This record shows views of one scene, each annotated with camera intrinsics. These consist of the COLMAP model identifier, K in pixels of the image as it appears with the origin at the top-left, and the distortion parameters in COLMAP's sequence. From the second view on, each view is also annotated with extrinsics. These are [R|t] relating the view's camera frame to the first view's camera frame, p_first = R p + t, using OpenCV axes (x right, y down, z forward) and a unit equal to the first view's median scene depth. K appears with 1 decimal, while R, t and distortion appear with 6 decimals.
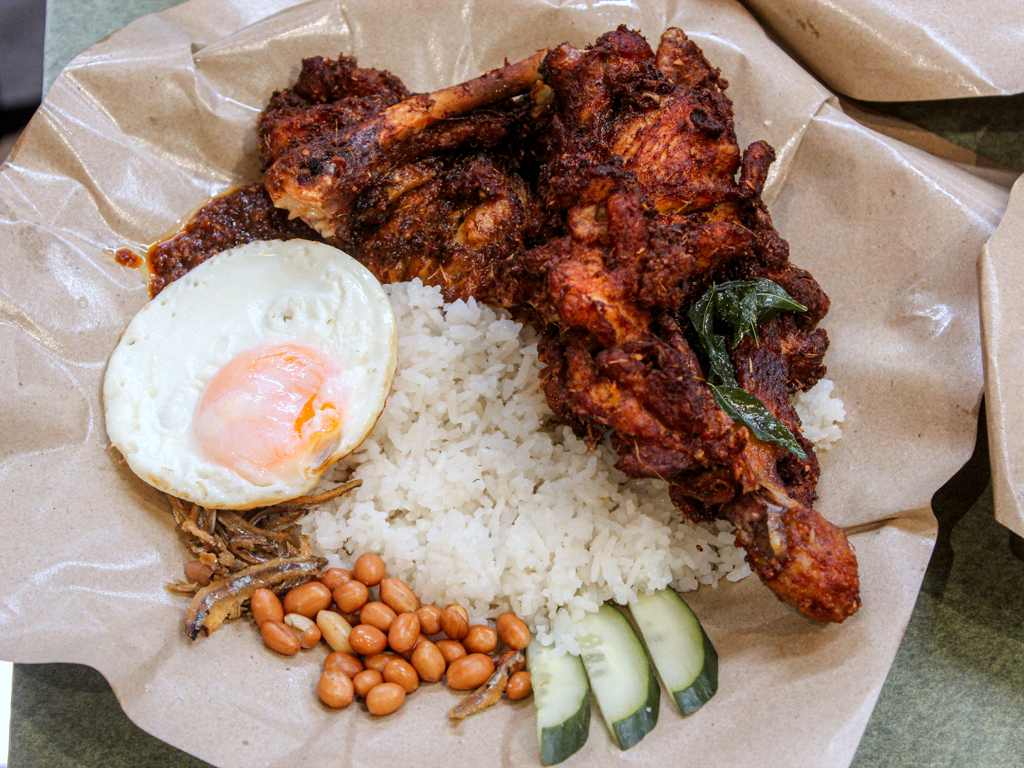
lens RADIAL K [[2538.7, 0, 512.4], [0, 2538.7, 381.5], [0, 0, 1]] dist [-0.009488, 0.000000]
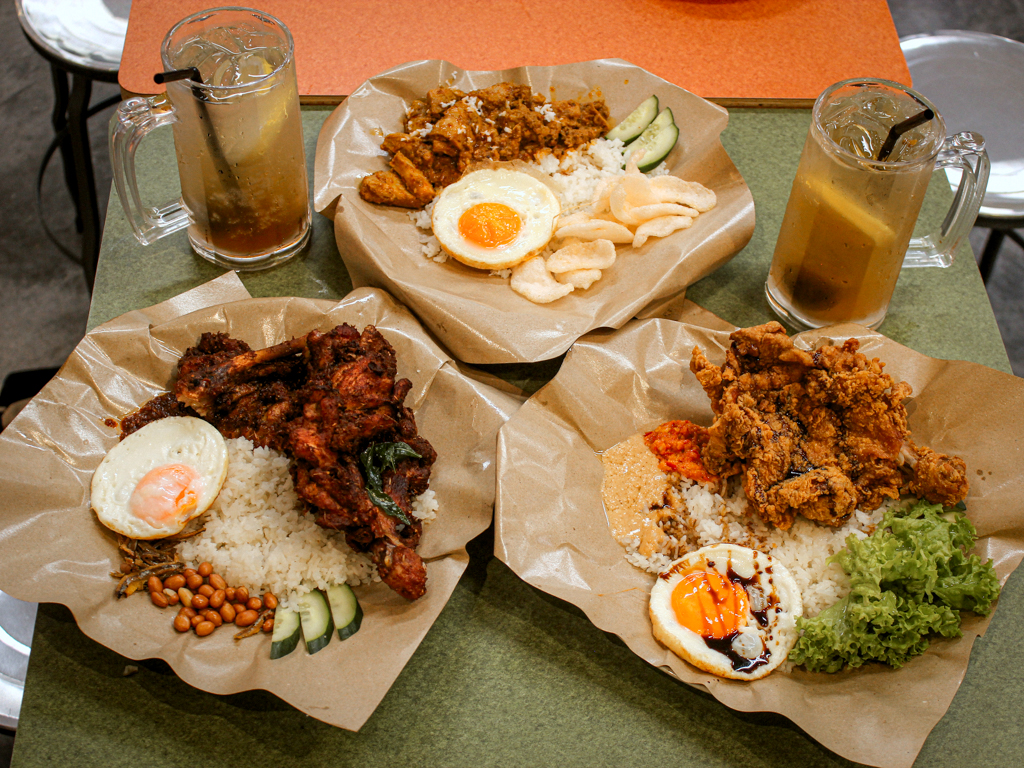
lens RADIAL K [[1450.7, 0, 505.2], [0, 1450.7, 386.2], [0, 0, 1]] dist [-0.081154, 0.000000]
pose [[0.998753, 0.037380, 0.033086, 0.145739], [-0.033712, 0.993879, -0.105205, 0.038980], [-0.036816, 0.103959, 0.993900, -0.225985]]
